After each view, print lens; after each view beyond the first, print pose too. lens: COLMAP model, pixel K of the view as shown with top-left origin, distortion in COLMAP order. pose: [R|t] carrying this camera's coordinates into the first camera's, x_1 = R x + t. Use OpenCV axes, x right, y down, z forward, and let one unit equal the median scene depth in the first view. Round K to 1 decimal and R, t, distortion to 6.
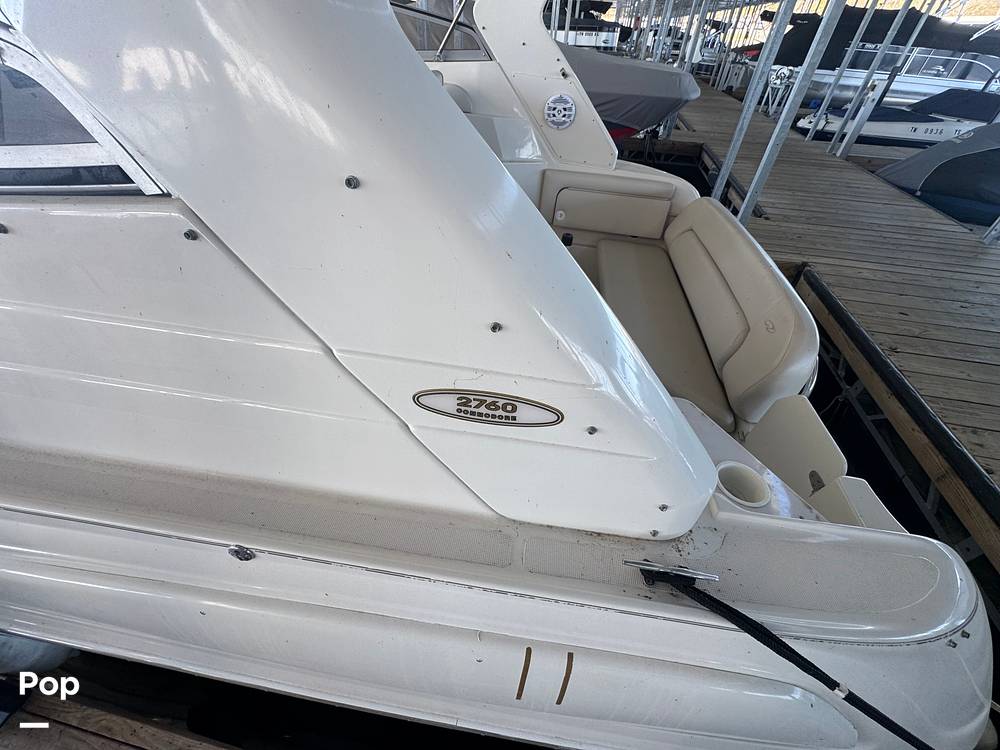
lens RADIAL K [[410.1, 0, 500.6], [0, 410.1, 381.4], [0, 0, 1]] dist [-0.001573, -0.000557]
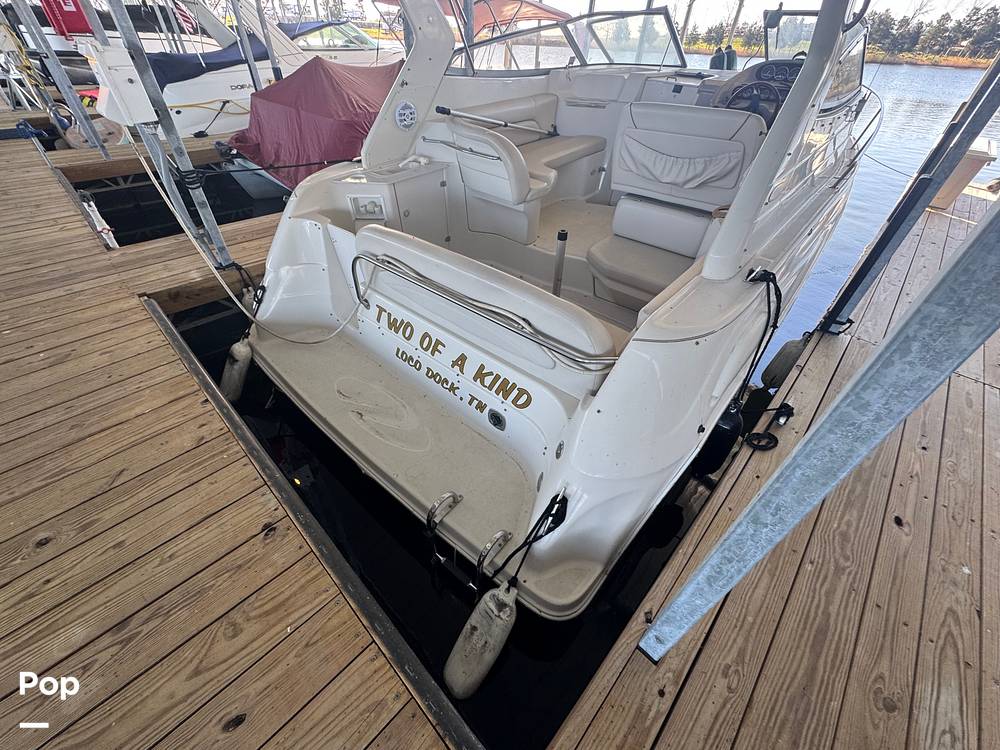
lens RADIAL K [[410.1, 0, 500.6], [0, 410.1, 381.4], [0, 0, 1]] dist [-0.001573, -0.000557]
pose [[-0.554699, 0.502074, -0.663499, 1.060781], [-0.583387, 0.333897, 0.740386, -0.835420], [0.593270, 0.797768, 0.107691, 0.952314]]
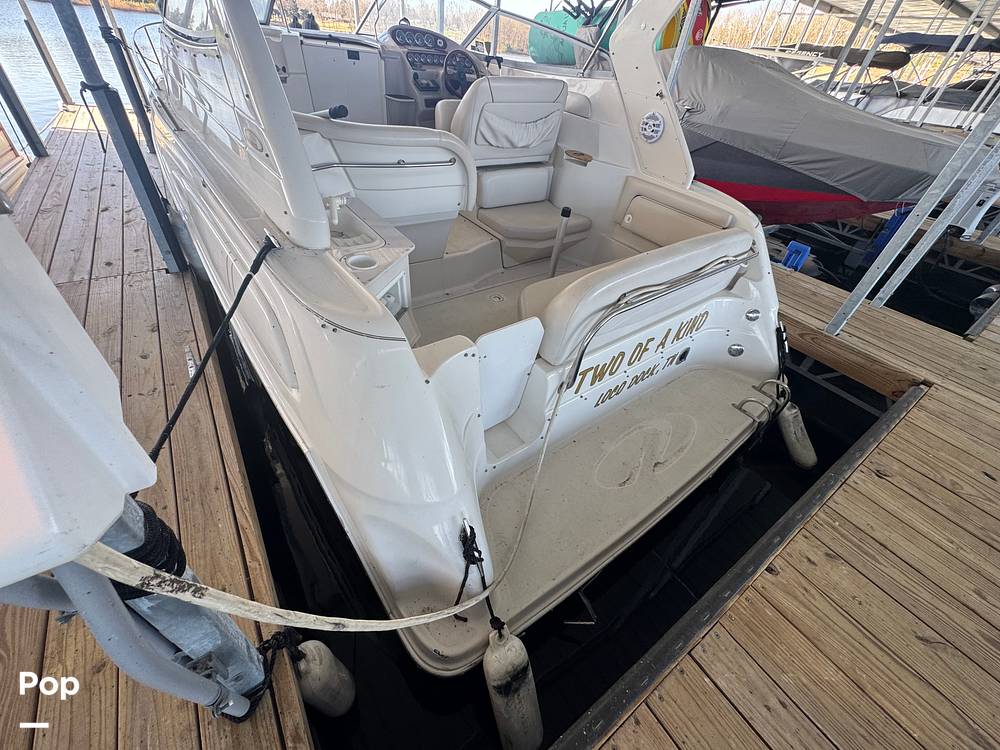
lens RADIAL K [[410.1, 0, 500.6], [0, 410.1, 381.4], [0, 0, 1]] dist [-0.001573, -0.000557]
pose [[0.721129, 0.468541, -0.510335, 0.753341], [-0.511776, 0.856773, 0.063443, 0.087437], [0.466967, 0.215426, 0.857632, -0.017383]]
